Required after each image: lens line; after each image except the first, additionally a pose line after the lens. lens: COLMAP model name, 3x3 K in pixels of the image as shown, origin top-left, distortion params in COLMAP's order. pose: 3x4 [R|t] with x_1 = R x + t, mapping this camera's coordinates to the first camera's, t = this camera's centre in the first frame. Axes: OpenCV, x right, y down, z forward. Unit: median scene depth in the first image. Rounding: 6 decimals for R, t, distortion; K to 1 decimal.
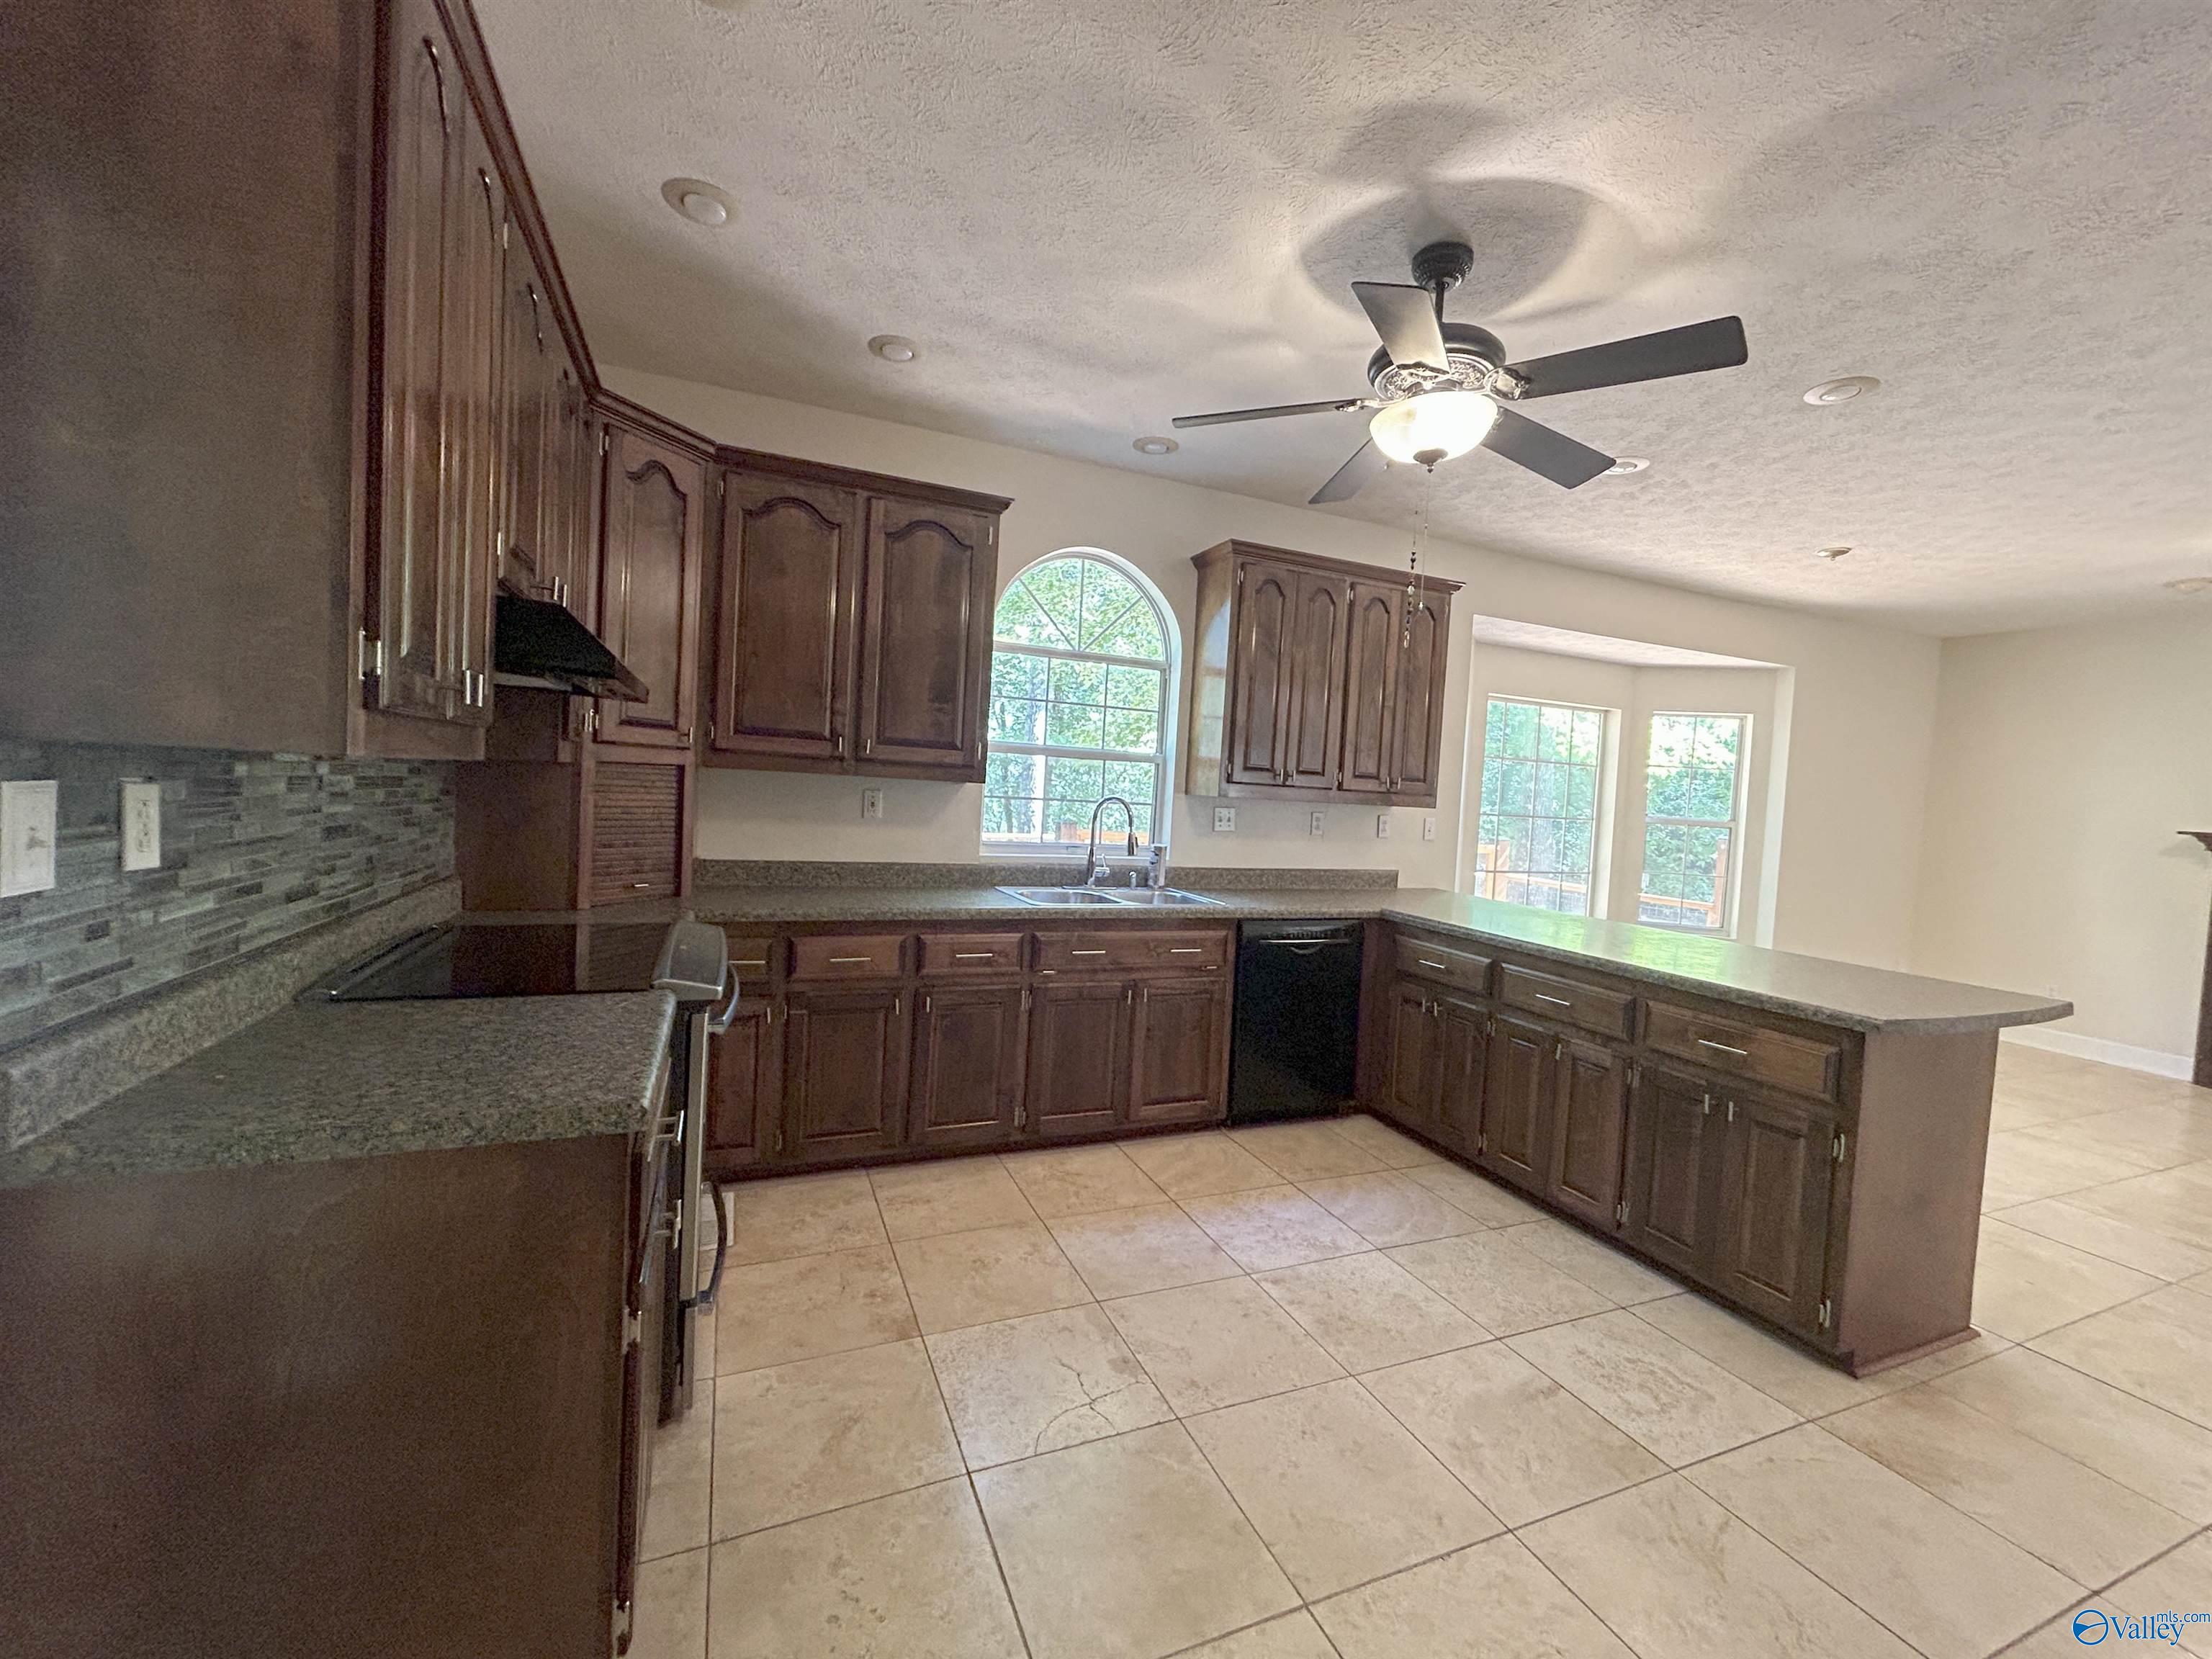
lens RADIAL K [[887.8, 0, 1111.3], [0, 887.8, 822.1], [0, 0, 1]] dist [-0.003097, -0.000033]
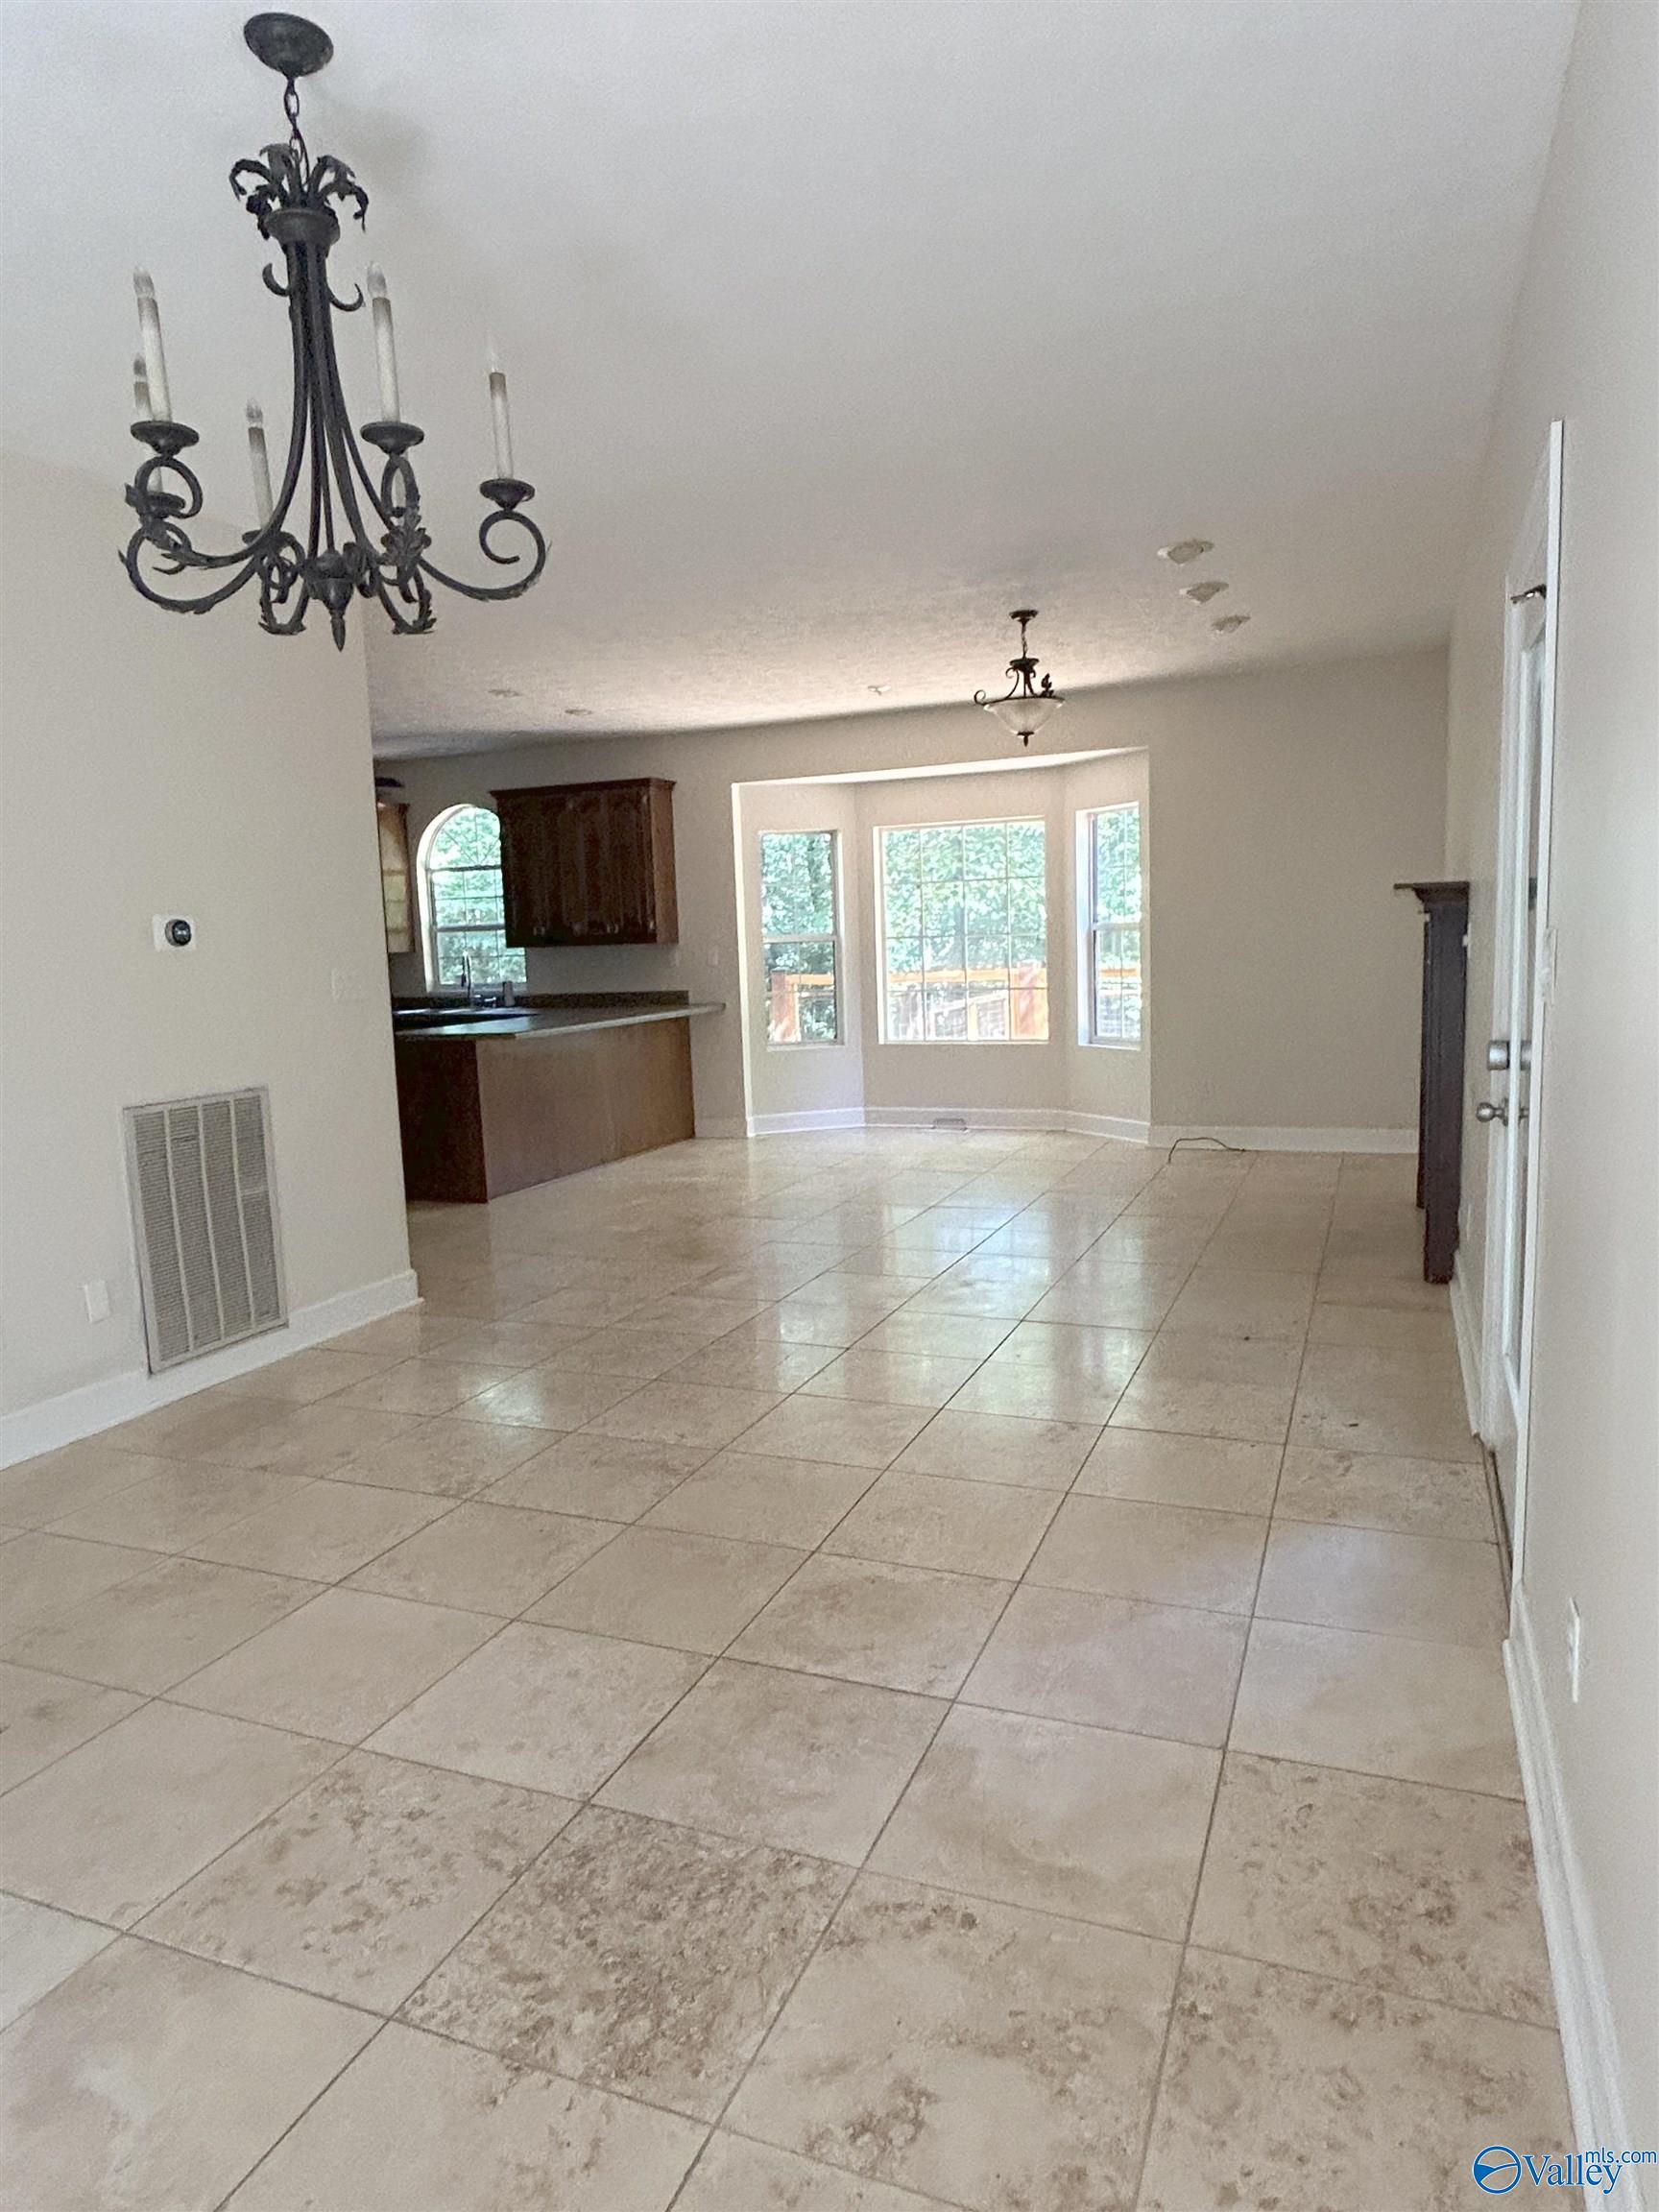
lens RADIAL K [[1370.8, 0, 829.5], [0, 1370.8, 1106.0], [0, 0, 1]] dist [0.026253, 0.000004]
pose [[0.701807, 0.009920, -0.712298, 2.593416], [0.053871, 0.996301, 0.066952, 0.136064], [0.710328, -0.085360, 0.698676, -0.406359]]
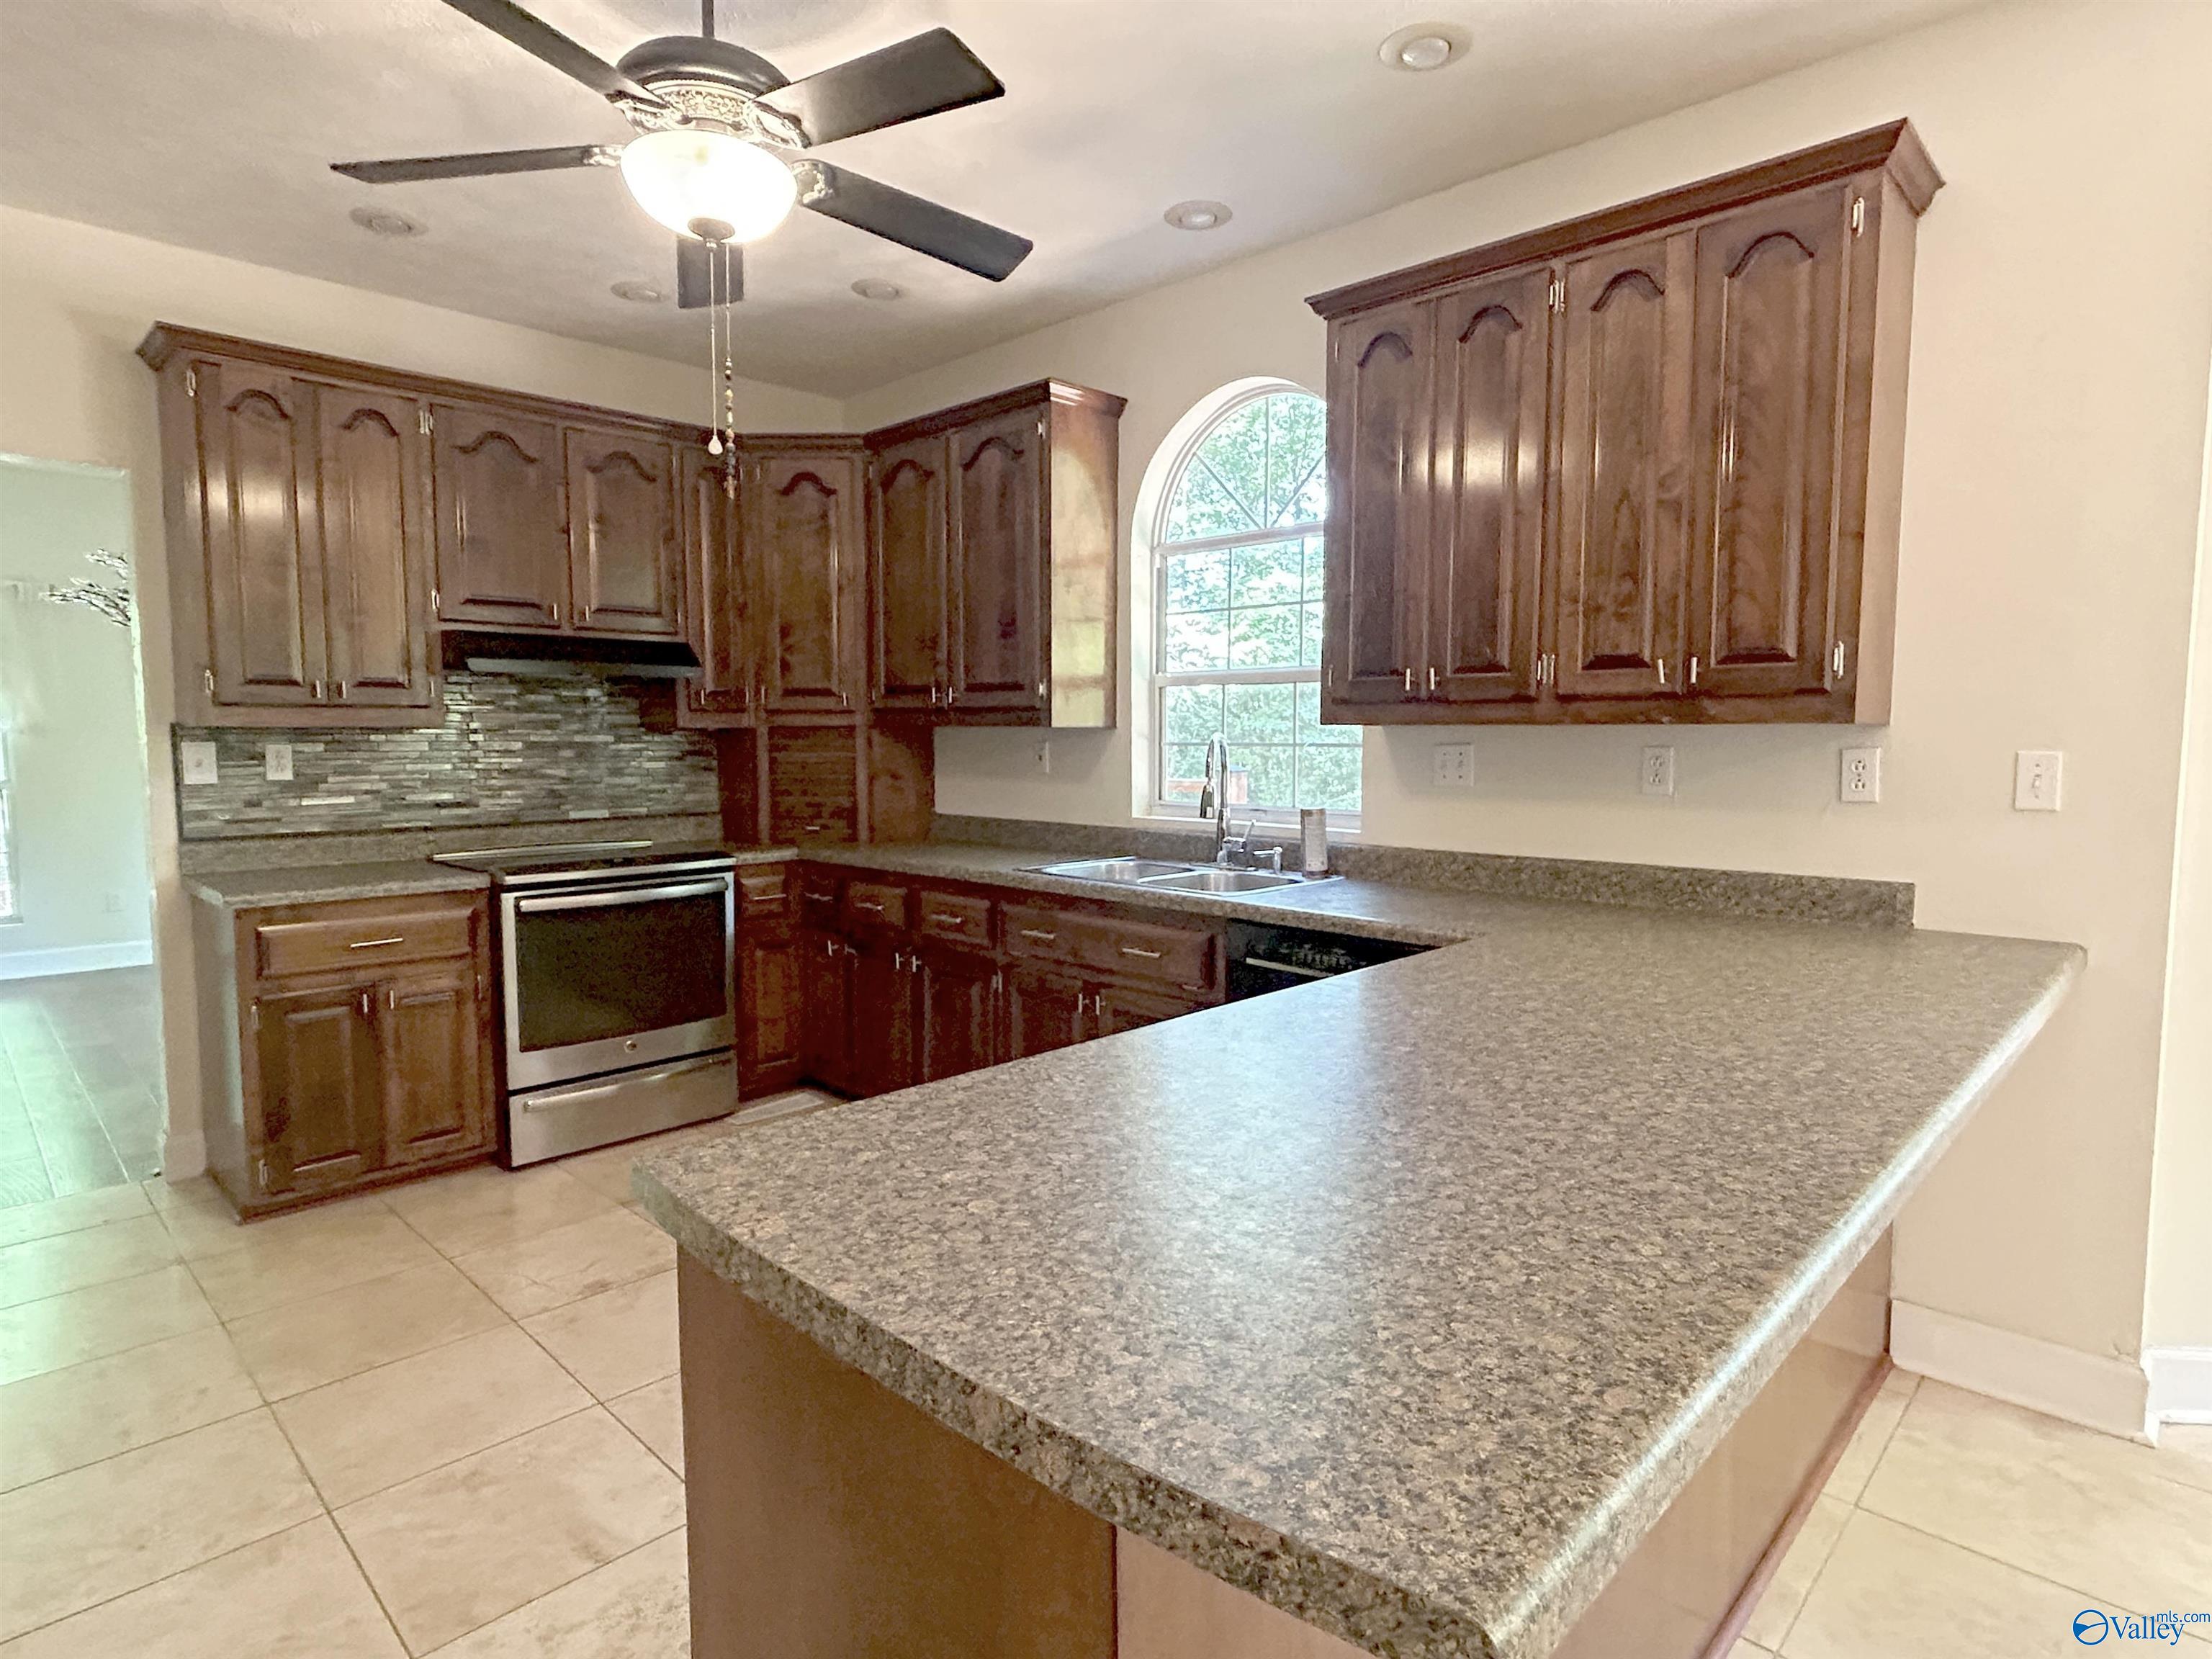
lens RADIAL K [[1187.5, 0, 1106.3], [0, 1187.5, 821.6], [0, 0, 1]] dist [-0.004506, -0.000343]
pose [[0.381290, 0.015831, -0.924320, 0.904280], [-0.012785, 0.999848, 0.011851, 0.032477], [0.924367, 0.007299, 0.381435, 0.615865]]
